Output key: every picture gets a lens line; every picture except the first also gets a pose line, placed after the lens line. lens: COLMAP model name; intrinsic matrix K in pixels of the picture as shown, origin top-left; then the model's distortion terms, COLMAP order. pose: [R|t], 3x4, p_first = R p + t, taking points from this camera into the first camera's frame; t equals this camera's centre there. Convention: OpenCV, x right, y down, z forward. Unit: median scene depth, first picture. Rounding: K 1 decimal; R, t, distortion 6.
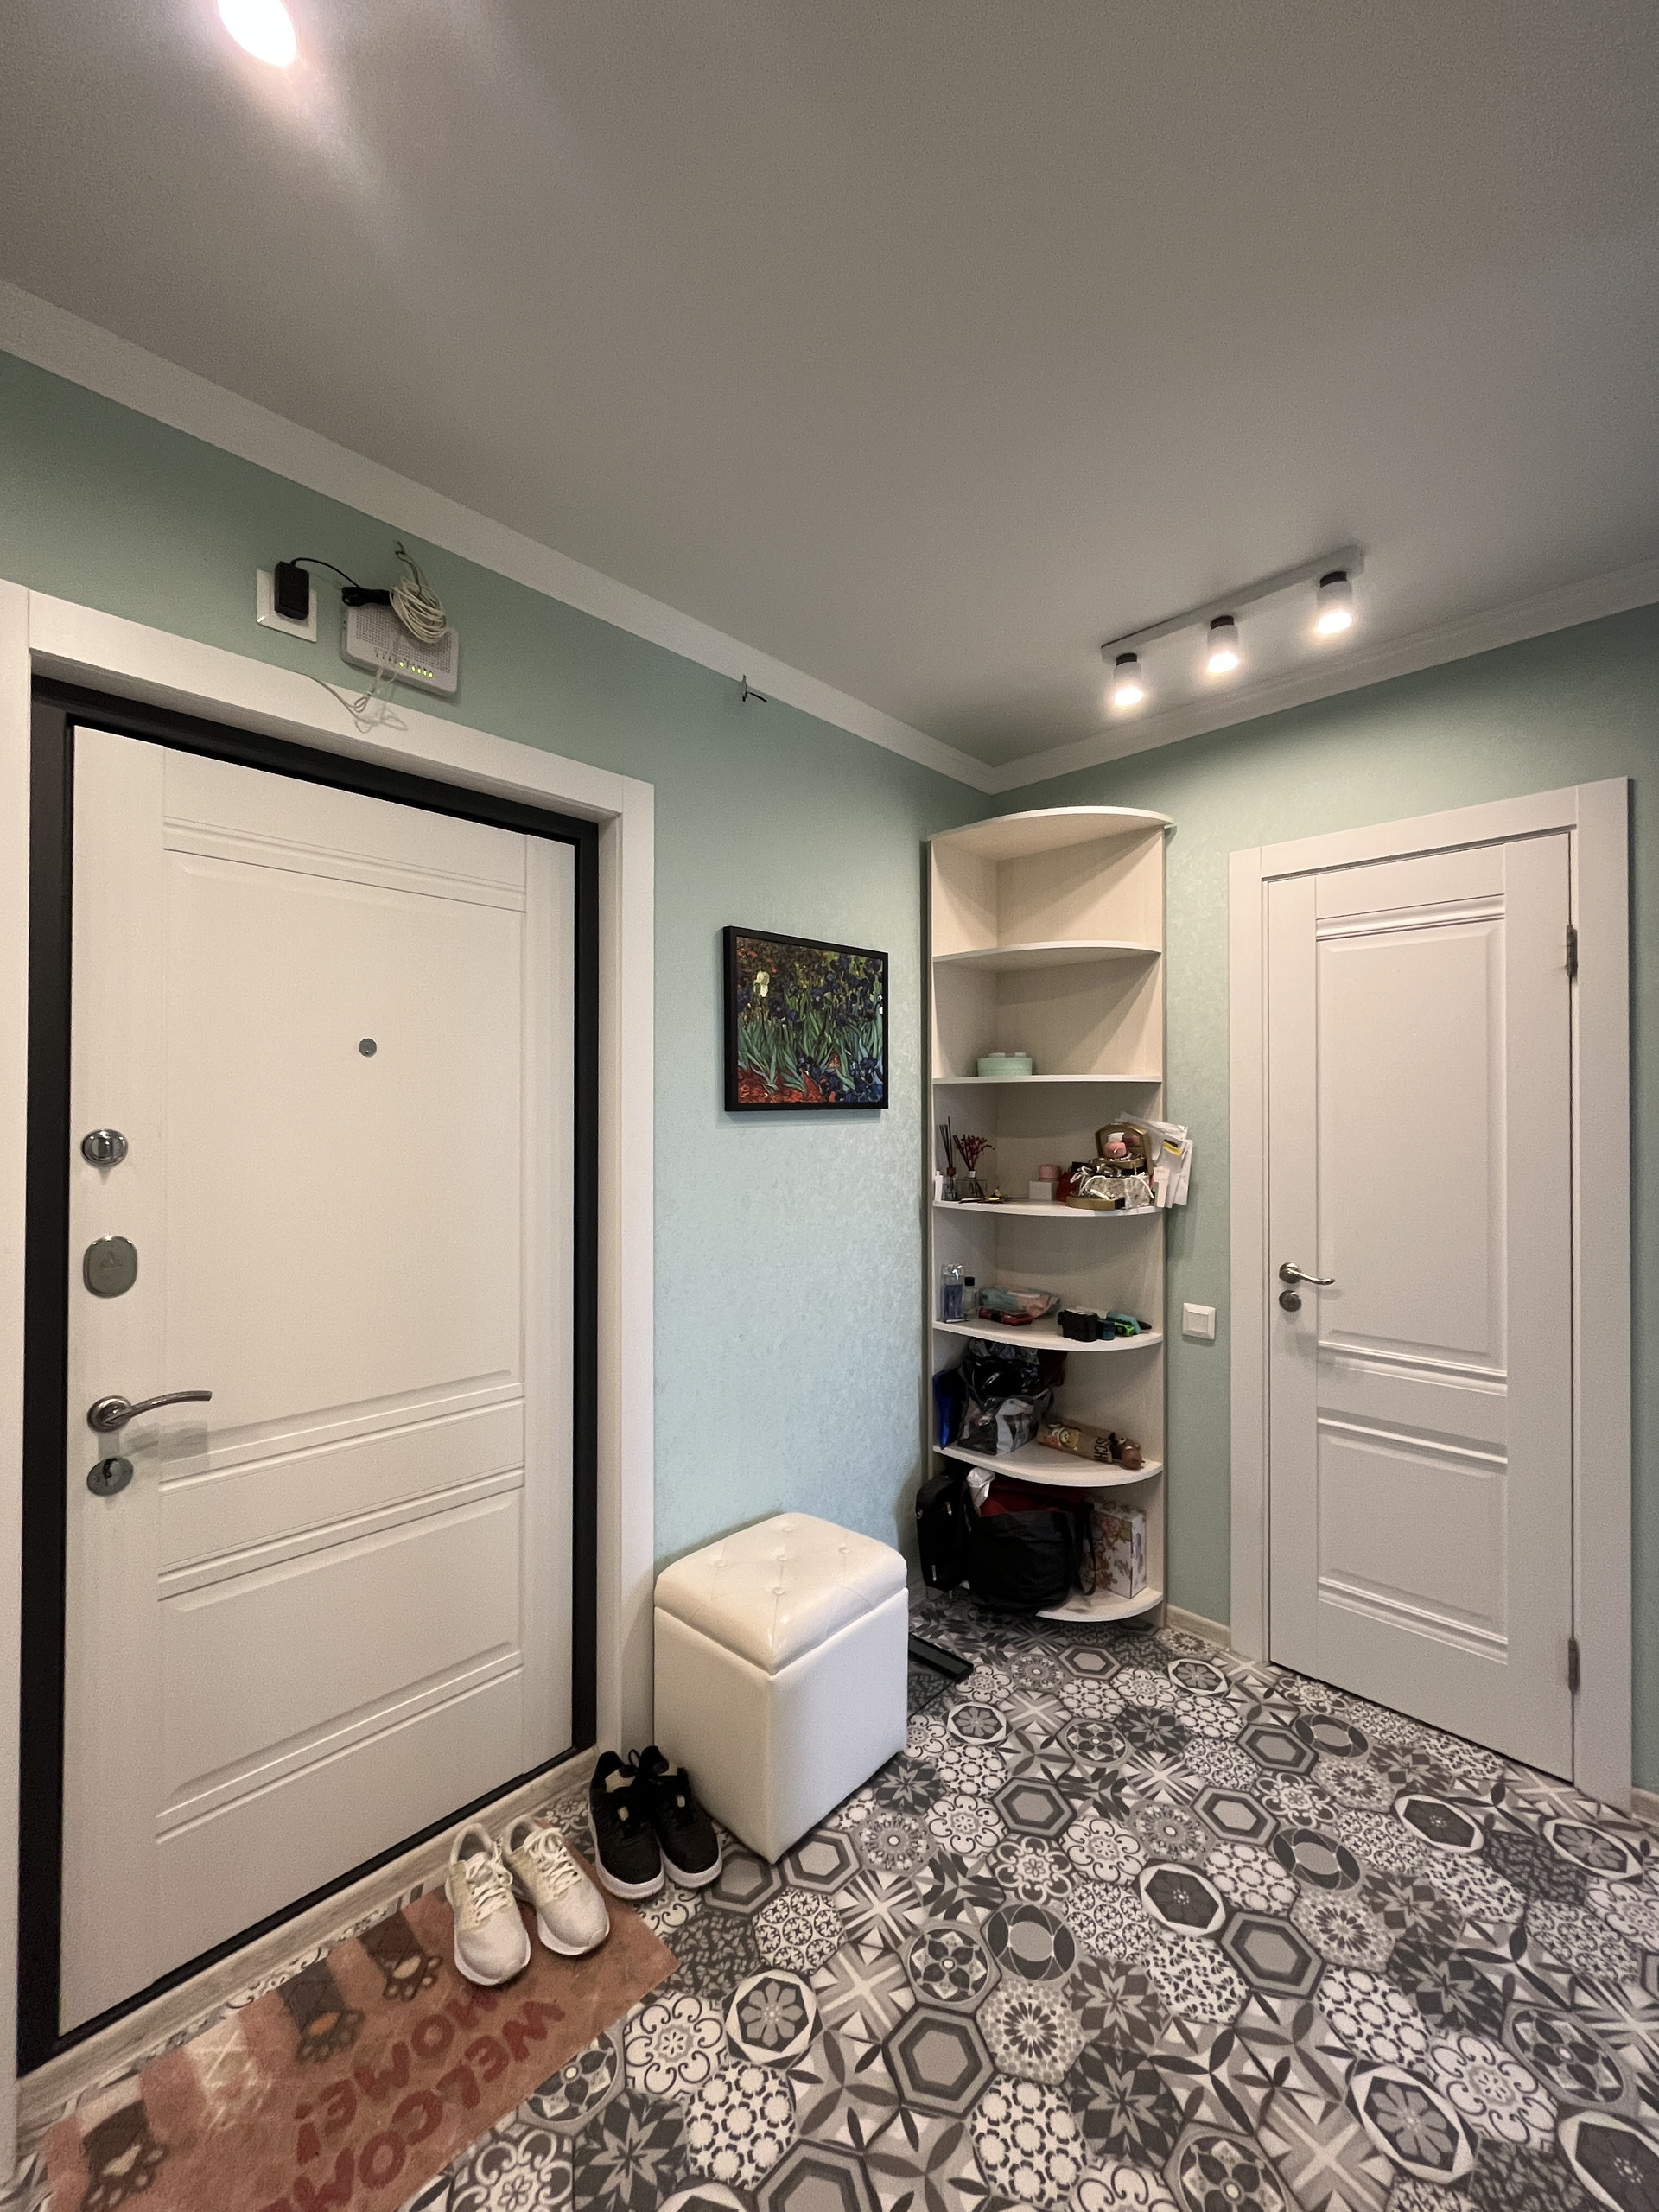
lens RADIAL K [[895.3, 0, 830.9], [0, 895.3, 1104.1], [0, 0, 1]] dist [-0.003081, 0.001426]
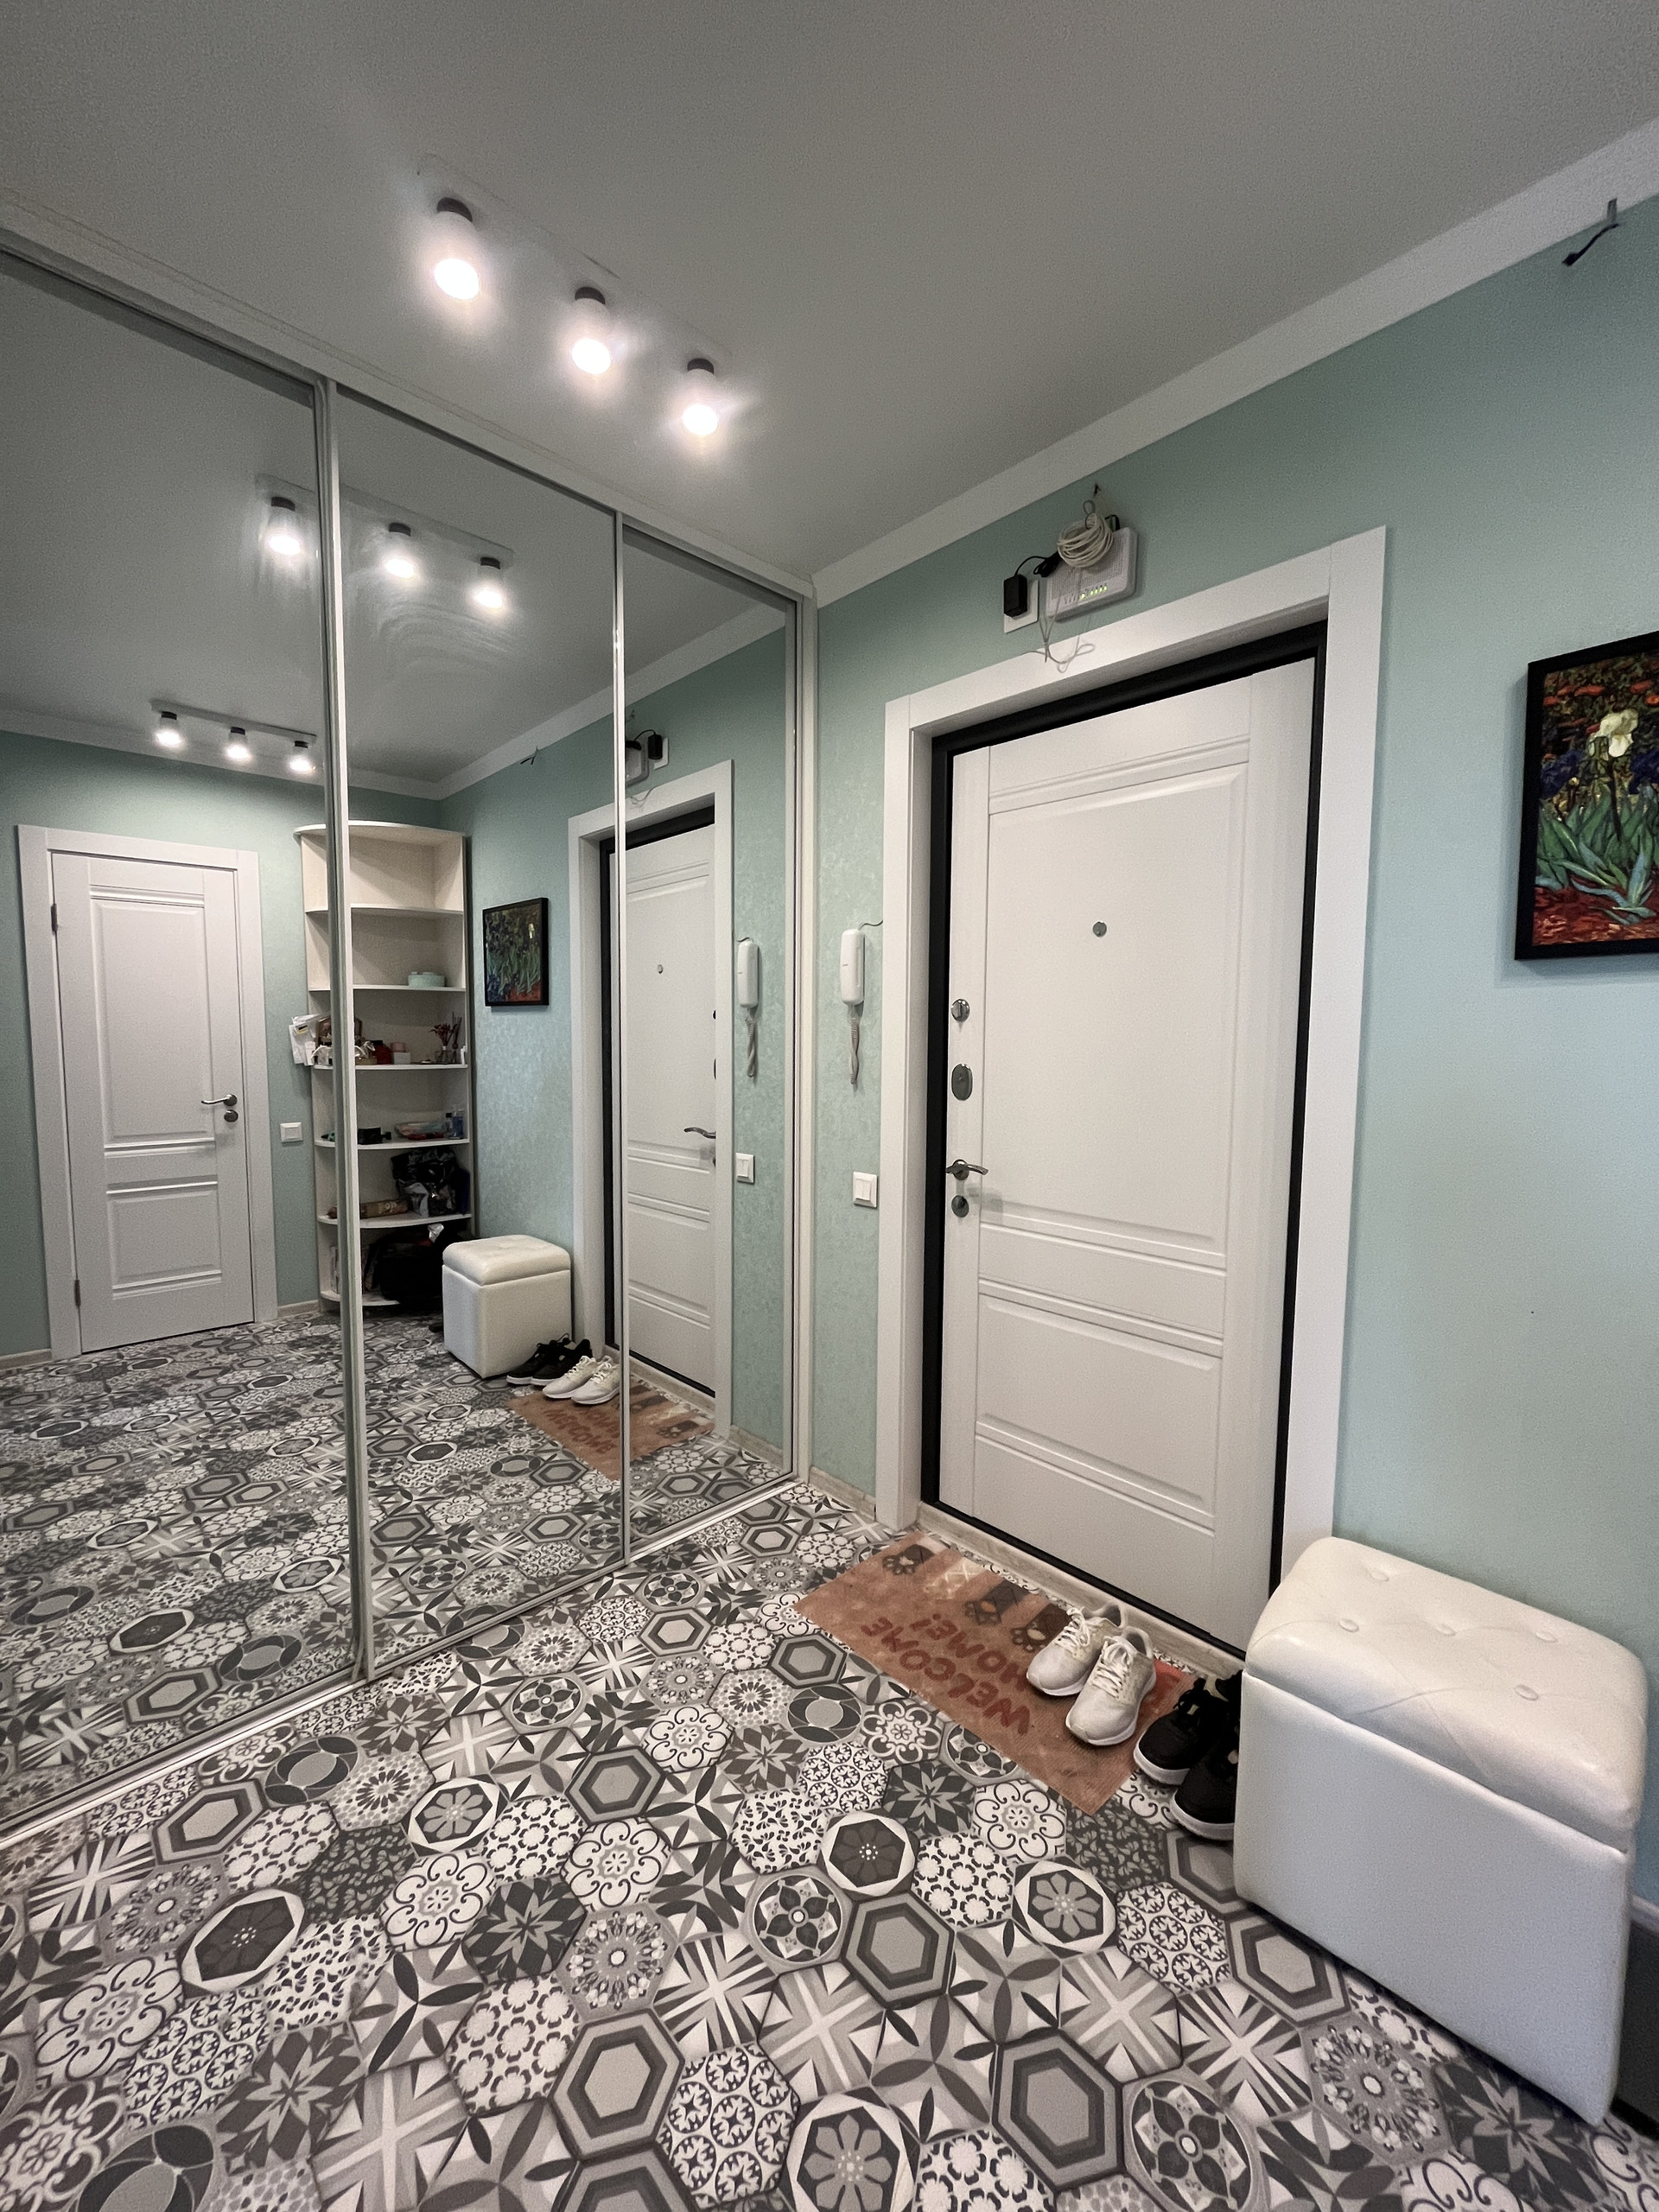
lens RADIAL K [[895.3, 0, 822.8], [0, 895.3, 1106.0], [0, 0, 1]] dist [-0.003081, 0.001426]
pose [[-0.051142, 0.076856, -0.995730, 0.773587], [0.000900, 0.997038, 0.076910, 0.086590], [0.998691, 0.003037, -0.051059, 0.731923]]
